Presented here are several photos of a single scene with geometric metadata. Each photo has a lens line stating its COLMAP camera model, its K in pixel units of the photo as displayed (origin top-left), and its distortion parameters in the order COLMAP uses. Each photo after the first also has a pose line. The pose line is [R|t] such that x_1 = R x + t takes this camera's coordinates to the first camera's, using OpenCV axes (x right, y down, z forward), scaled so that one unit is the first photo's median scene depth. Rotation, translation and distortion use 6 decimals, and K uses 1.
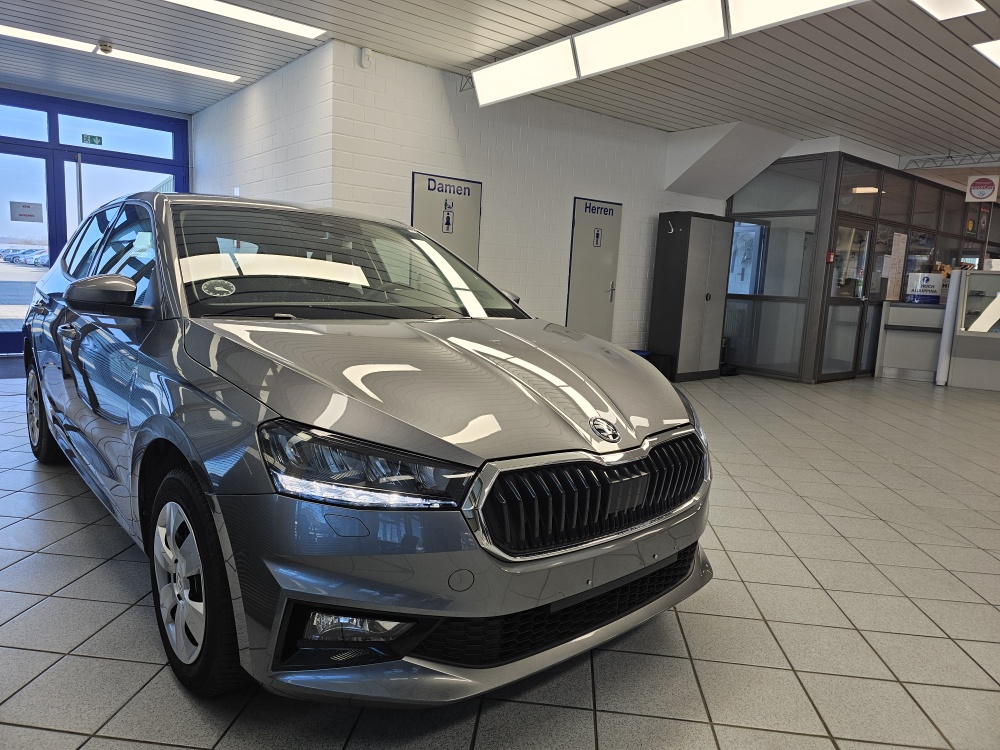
lens RADIAL K [[662.7, 0, 496.1], [0, 662.7, 368.0], [0, 0, 1]] dist [0.055315, -0.043371]
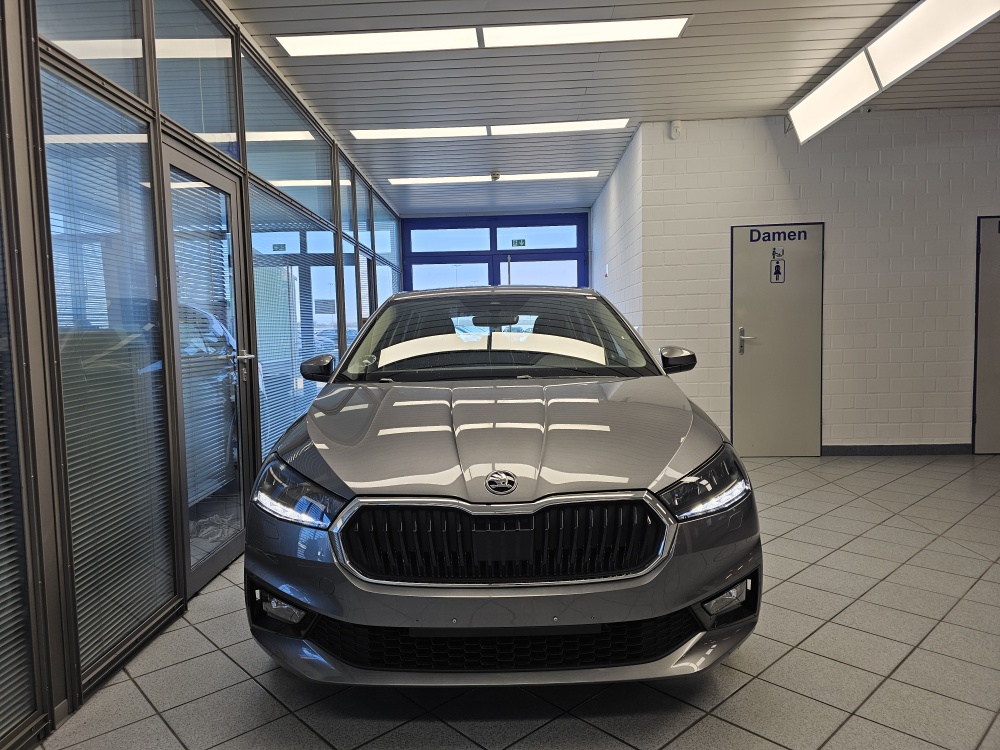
lens RADIAL K [[671.7, 0, 512.7], [0, 671.7, 372.6], [0, 0, 1]] dist [0.058296, -0.048952]
pose [[0.762572, -0.030337, -0.646192, 0.259599], [-0.022278, 0.997076, -0.073100, -0.000958], [0.646520, 0.070140, 0.759666, 0.052294]]
